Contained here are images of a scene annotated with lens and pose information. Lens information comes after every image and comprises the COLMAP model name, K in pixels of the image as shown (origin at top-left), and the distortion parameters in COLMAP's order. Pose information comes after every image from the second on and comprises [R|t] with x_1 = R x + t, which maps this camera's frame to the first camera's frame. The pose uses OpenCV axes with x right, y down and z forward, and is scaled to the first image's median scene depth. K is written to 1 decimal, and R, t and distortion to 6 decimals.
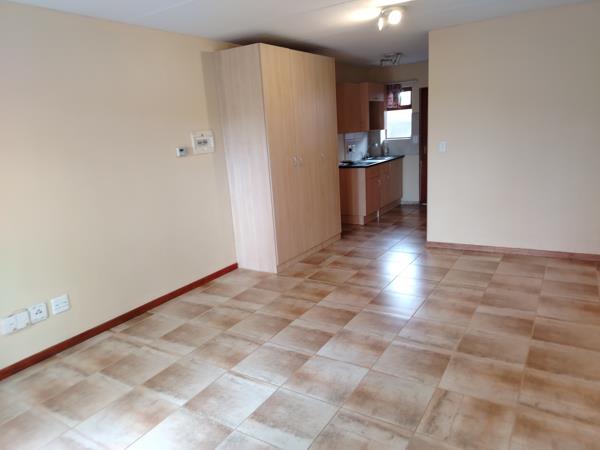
lens RADIAL K [[419.5, 0, 300.0], [0, 419.5, 225.0], [0, 0, 1]] dist [0.072169, -0.094224]
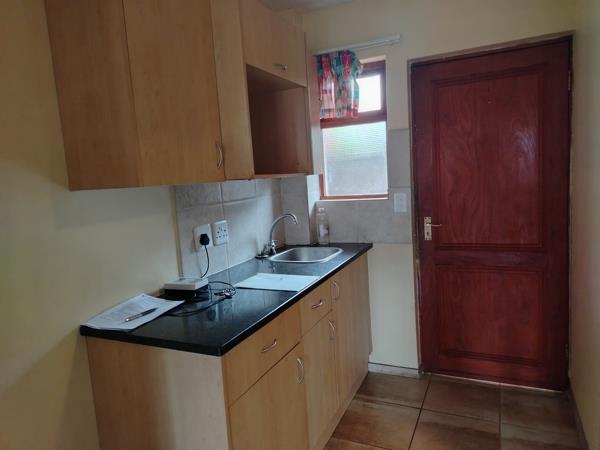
lens RADIAL K [[419.5, 0, 300.0], [0, 419.5, 225.0], [0, 0, 1]] dist [0.072169, -0.094224]
pose [[0.993653, -0.015908, 0.111359, 0.245474], [0.028066, 0.993702, -0.108482, -0.243969], [-0.108932, 0.110919, 0.987841, 1.095748]]
